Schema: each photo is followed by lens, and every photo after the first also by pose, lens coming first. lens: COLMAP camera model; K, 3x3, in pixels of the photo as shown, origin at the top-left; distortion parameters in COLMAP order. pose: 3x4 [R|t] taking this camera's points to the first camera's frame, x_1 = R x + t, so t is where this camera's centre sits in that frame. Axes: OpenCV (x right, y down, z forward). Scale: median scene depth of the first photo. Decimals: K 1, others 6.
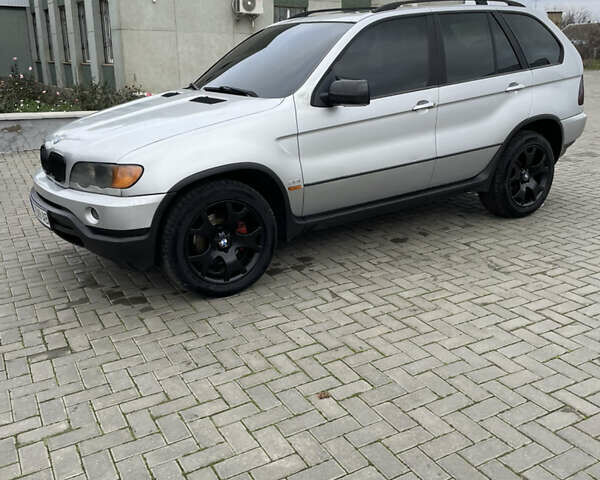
lens RADIAL K [[605.9, 0, 305.3], [0, 605.9, 234.8], [0, 0, 1]] dist [0.100932, -0.156127]
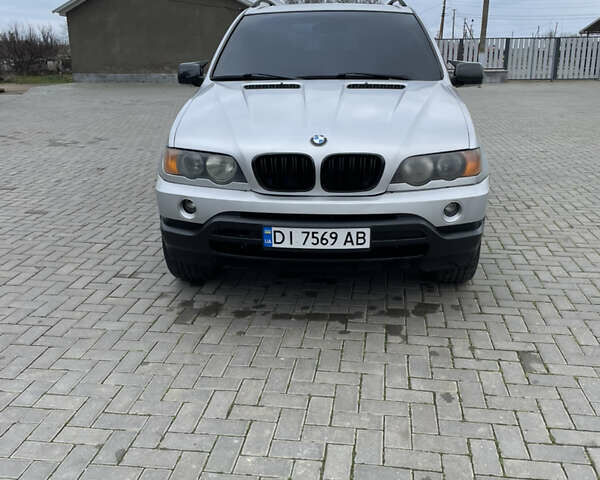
lens RADIAL K [[604.5, 0, 308.1], [0, 604.5, 239.7], [0, 0, 1]] dist [0.098535, -0.143443]
pose [[0.597278, -0.214790, 0.772739, -1.014808], [0.229278, 0.968992, 0.092123, -0.105955], [-0.768564, 0.122149, 0.628003, 0.546950]]
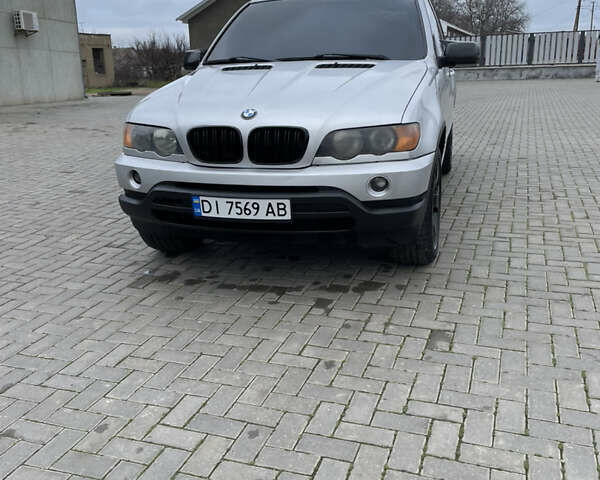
lens RADIAL K [[604.5, 0, 308.1], [0, 604.5, 239.7], [0, 0, 1]] dist [0.098535, -0.143443]
pose [[0.746119, -0.186159, 0.639258, -0.868828], [0.205873, 0.977571, 0.044392, -0.014555], [-0.633184, 0.098484, 0.767710, 0.365363]]
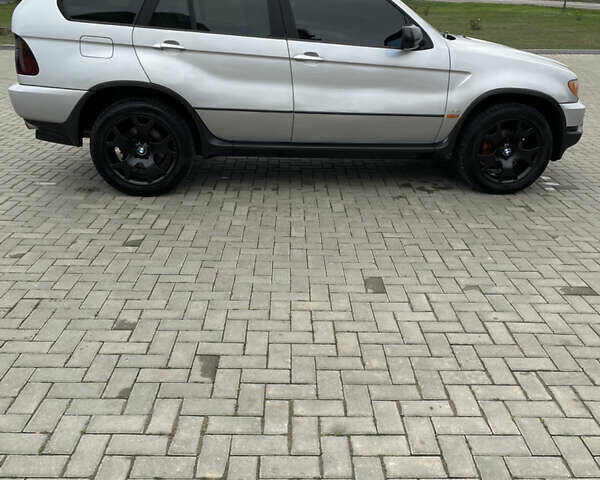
lens RADIAL K [[605.9, 0, 305.3], [0, 605.9, 234.8], [0, 0, 1]] dist [0.100932, -0.156127]
pose [[-0.889196, -0.155324, 0.430353, -0.571449], [0.140767, 0.802107, 0.580352, -0.734688], [-0.435332, 0.576627, -0.691366, 2.446753]]
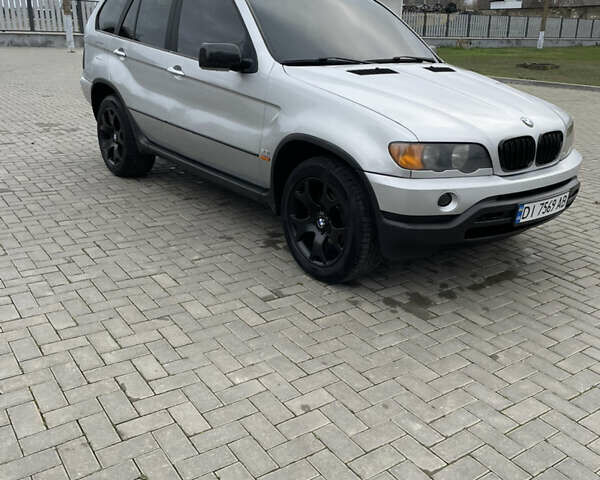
lens RADIAL K [[604.5, 0, 308.1], [0, 604.5, 239.7], [0, 0, 1]] dist [0.098535, -0.143443]
pose [[-0.108085, -0.314996, 0.942918, -1.225128], [0.265581, 0.904855, 0.332724, -0.370859], [-0.958011, 0.286383, -0.014144, 1.348528]]
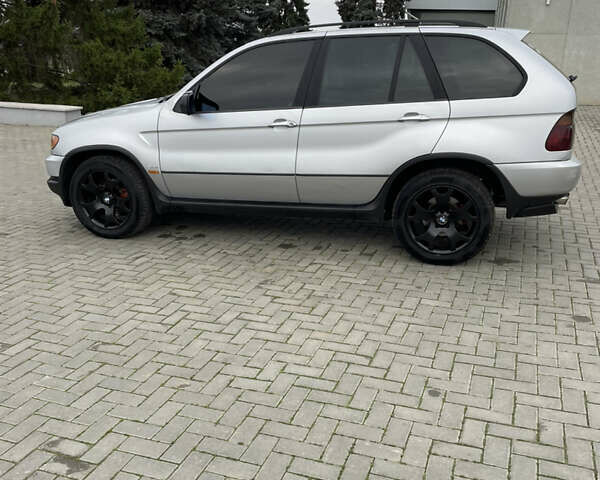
lens RADIAL K [[601.1, 0, 300.0], [0, 601.1, 240.0], [0, 0, 1]] dist [0.108487, -0.152550]
pose [[0.654471, 0.246693, -0.714710, 1.137493], [-0.236271, 0.964665, 0.116612, -0.160576], [0.718223, 0.092546, 0.689631, 0.340214]]
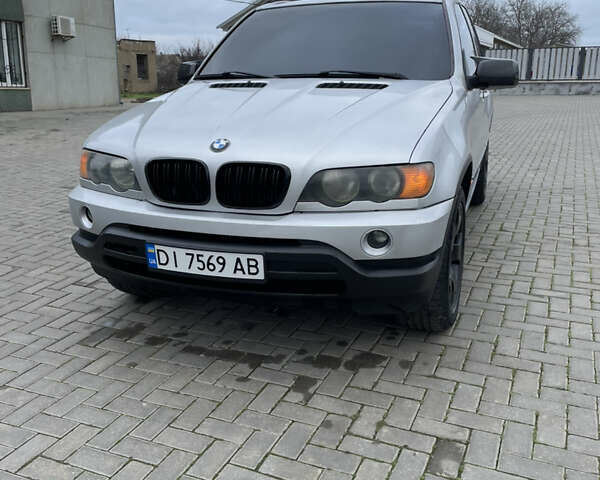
lens RADIAL K [[605.9, 0, 305.3], [0, 605.9, 234.8], [0, 0, 1]] dist [0.100932, -0.156127]
pose [[0.792933, -0.143214, 0.592239, -0.713555], [0.169416, 0.985478, 0.011481, -0.053896], [-0.585283, 0.091231, 0.805680, 0.445645]]
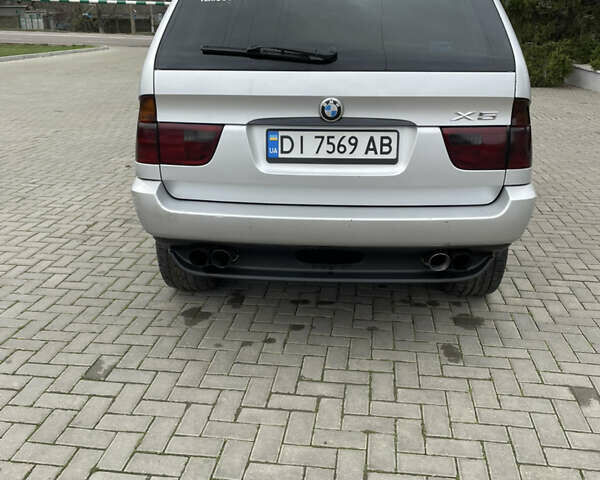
lens RADIAL K [[604.5, 0, 308.1], [0, 604.5, 239.7], [0, 0, 1]] dist [0.098535, -0.143443]
pose [[-0.588808, 0.288576, -0.755003, 1.047312], [-0.233742, 0.833389, 0.500826, -0.601409], [0.773737, 0.471367, -0.423254, 1.867996]]
